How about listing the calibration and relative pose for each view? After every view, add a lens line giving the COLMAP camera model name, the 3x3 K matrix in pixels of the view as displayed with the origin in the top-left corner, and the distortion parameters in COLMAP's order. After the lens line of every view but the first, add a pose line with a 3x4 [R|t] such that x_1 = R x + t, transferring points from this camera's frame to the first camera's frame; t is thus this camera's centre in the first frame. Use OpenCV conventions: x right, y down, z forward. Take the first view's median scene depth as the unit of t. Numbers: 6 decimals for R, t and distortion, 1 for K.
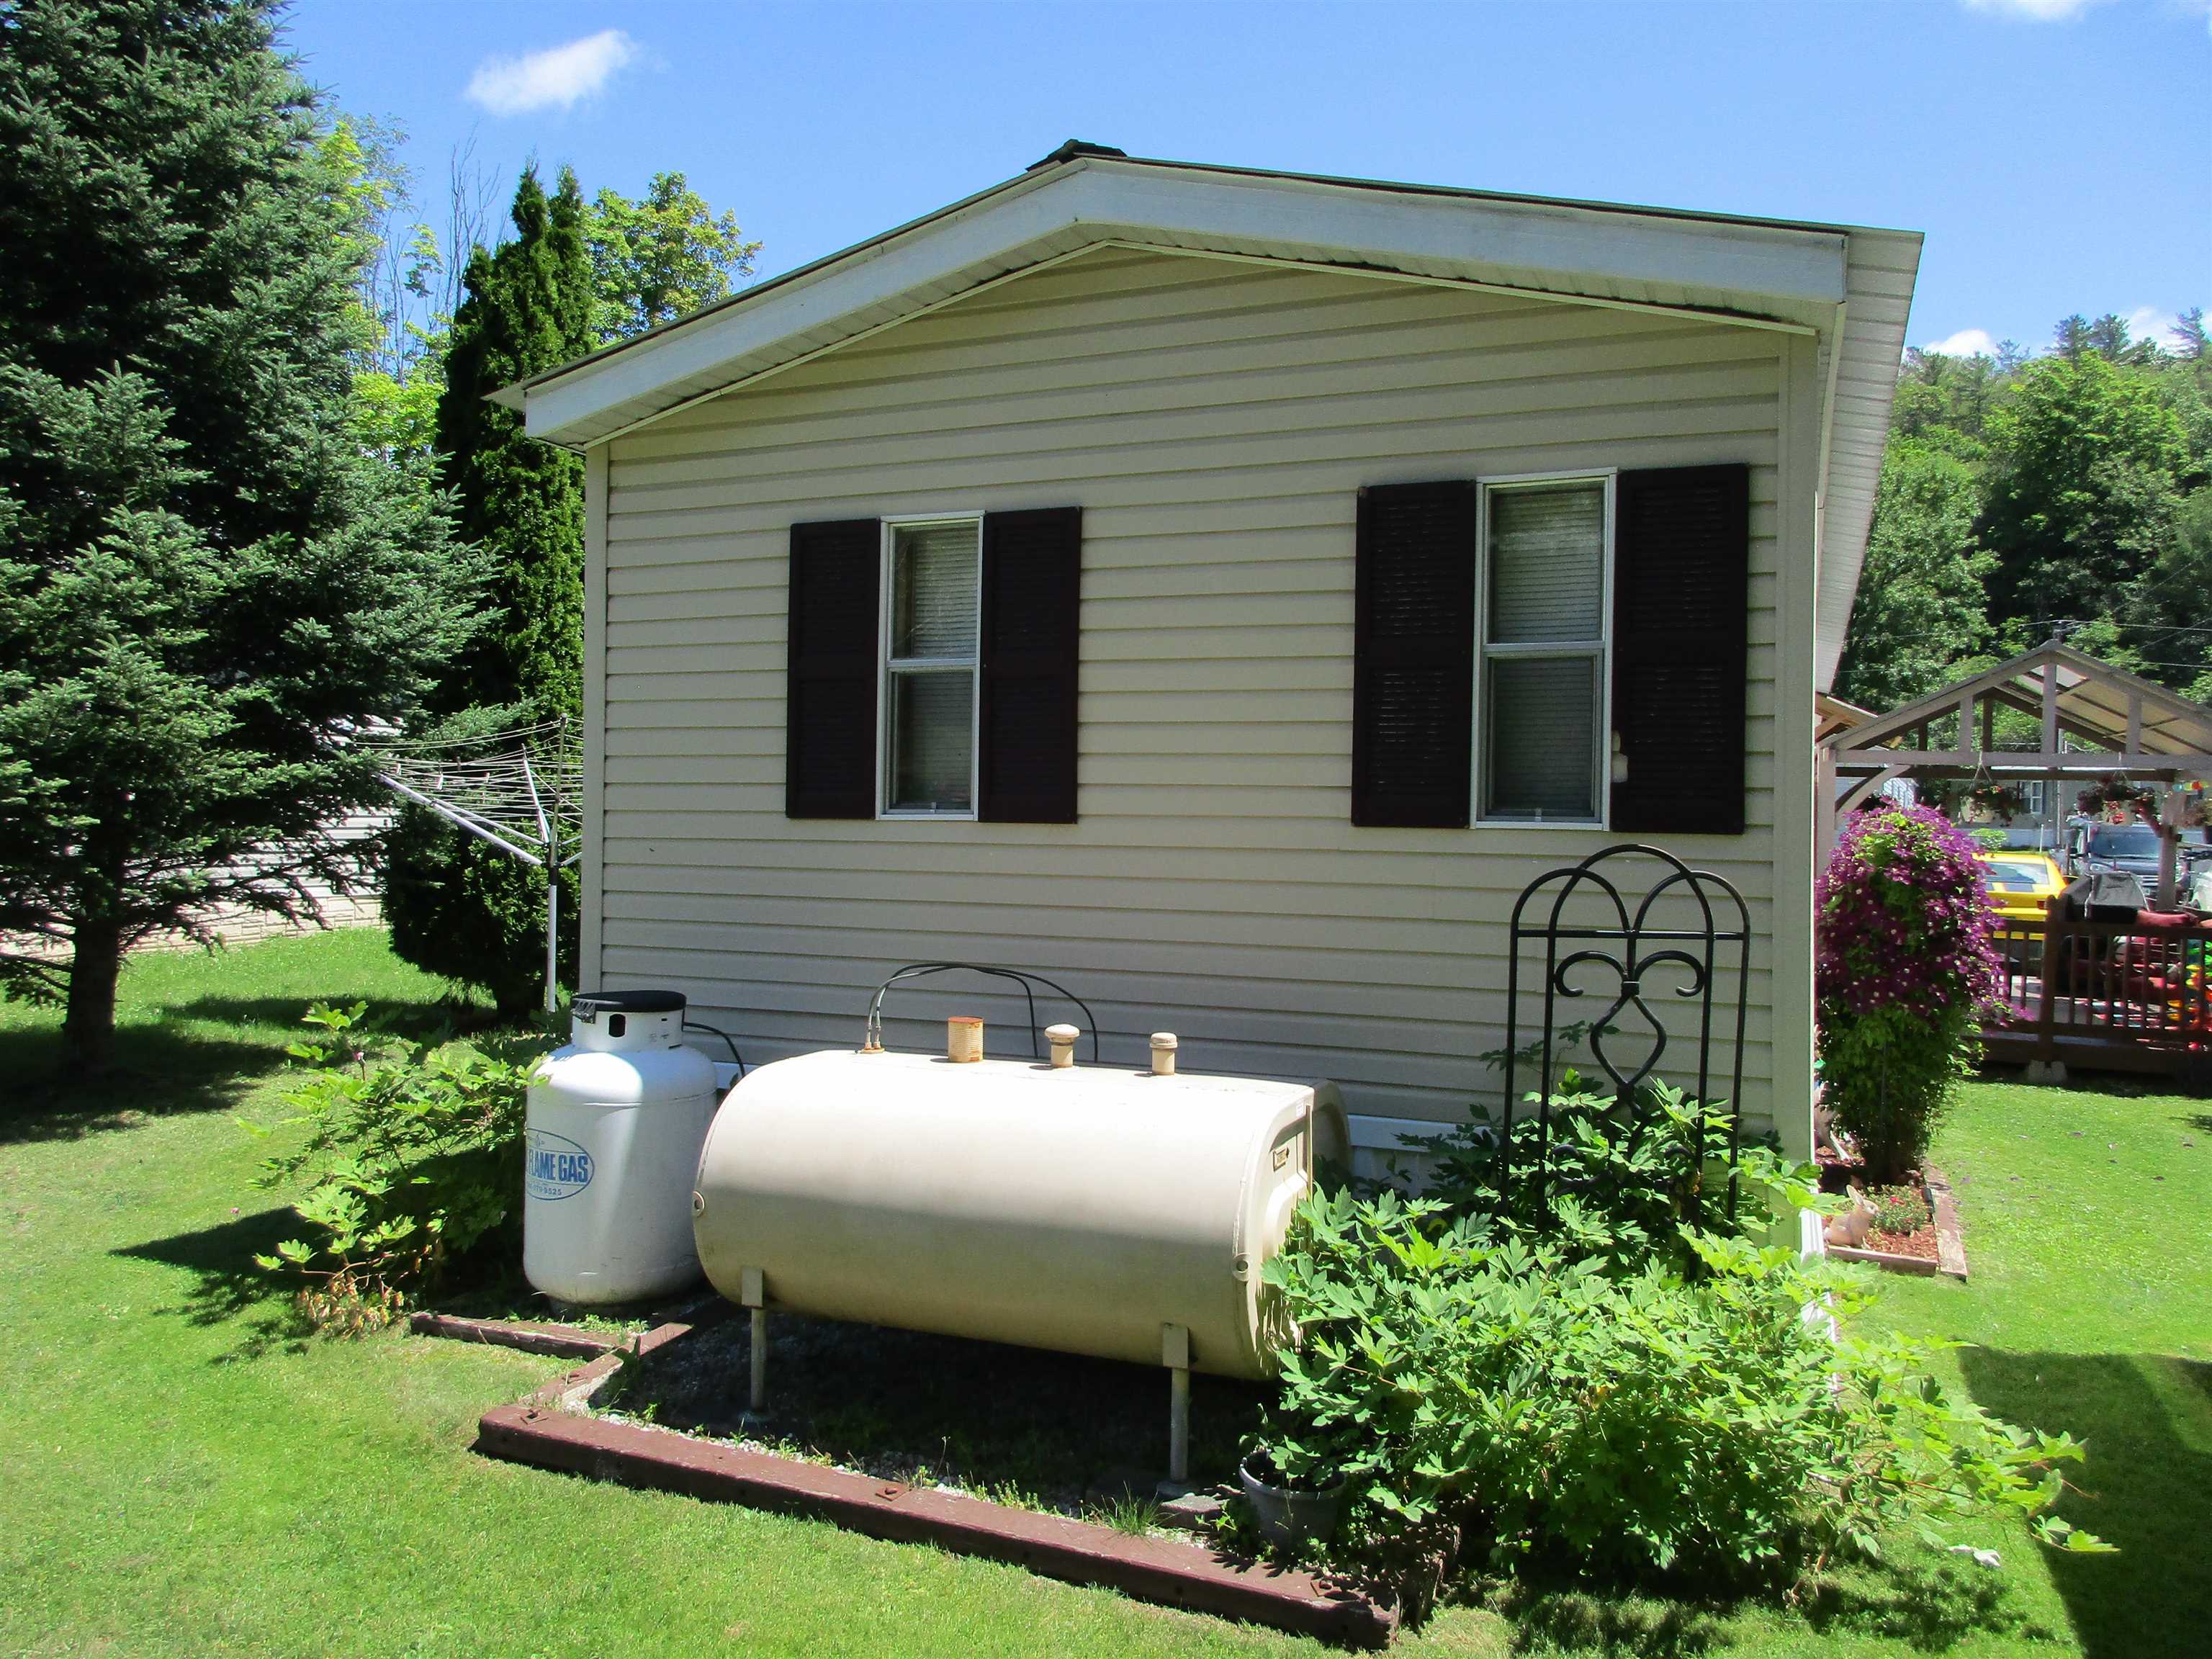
lens RADIAL K [[1632.2, 0, 1116.3], [0, 1632.2, 819.6], [0, 0, 1]] dist [-0.039070, 0.023365]
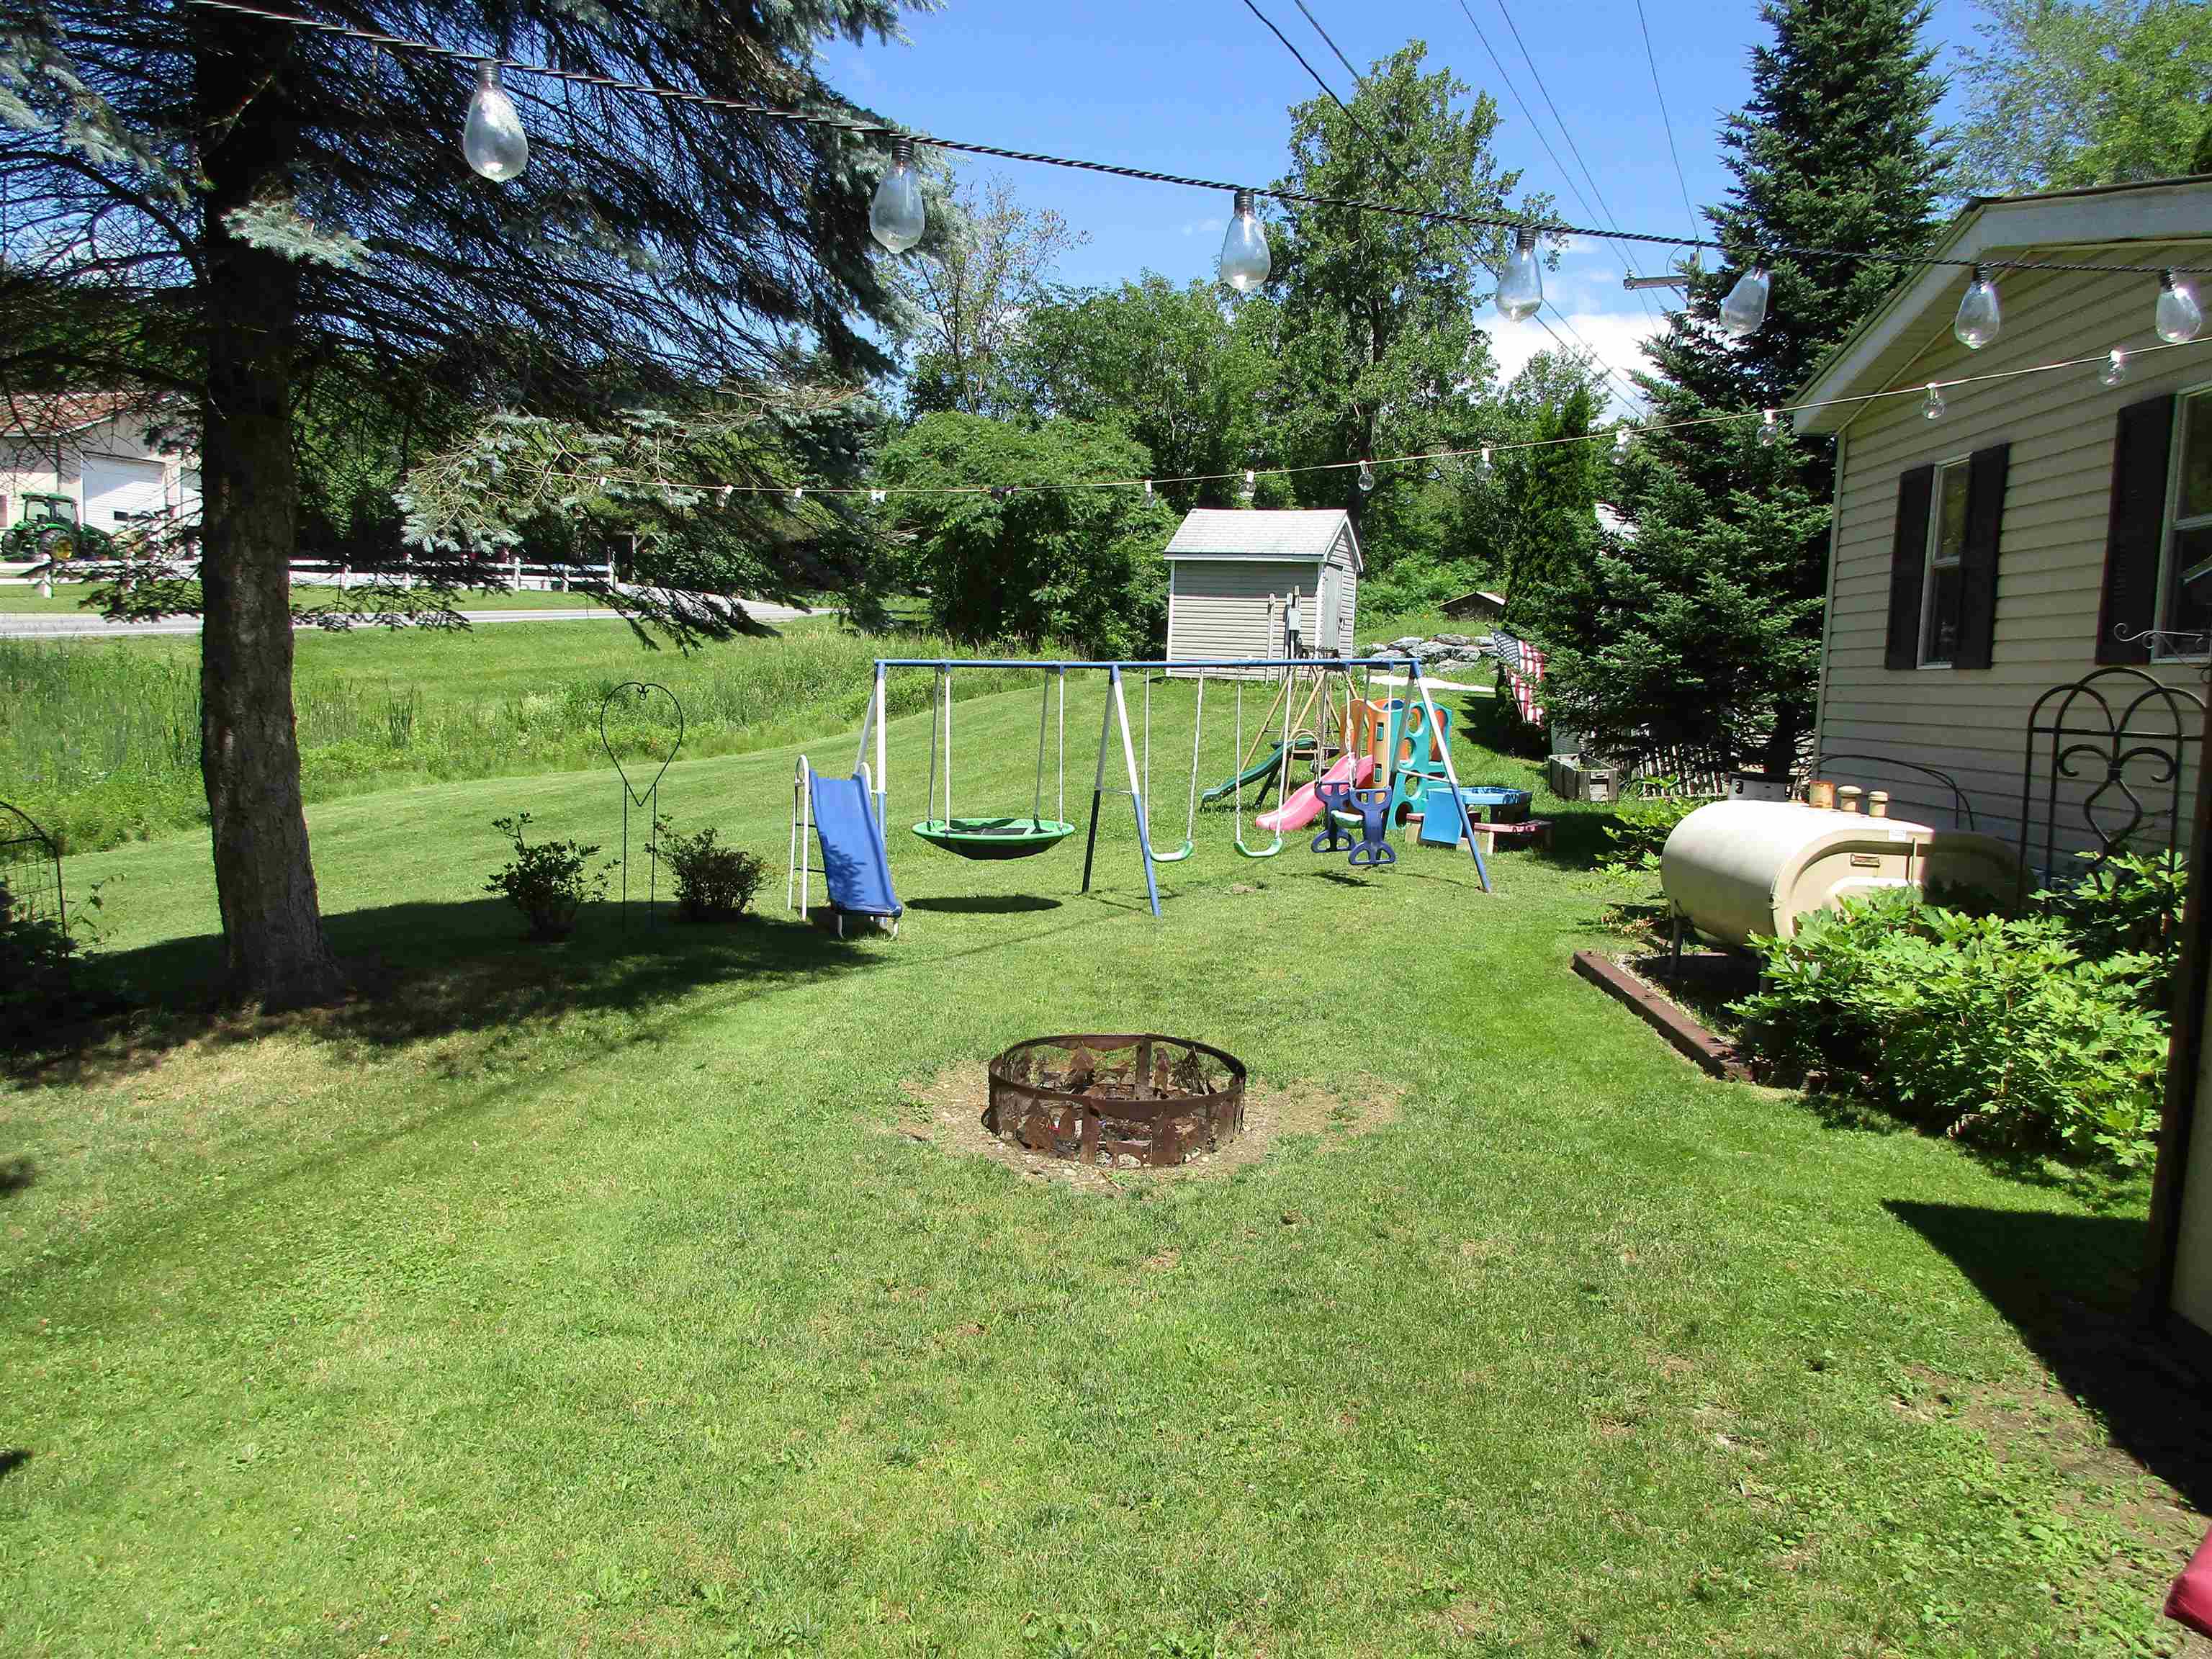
lens RADIAL K [[1632.2, 0, 1116.3], [0, 1632.2, 819.6], [0, 0, 1]] dist [-0.039070, 0.023365]
pose [[0.349023, 0.074348, -0.934160, 1.036653], [-0.027001, 0.997232, 0.069280, 0.056907], [0.936725, 0.001043, 0.350064, -0.211514]]
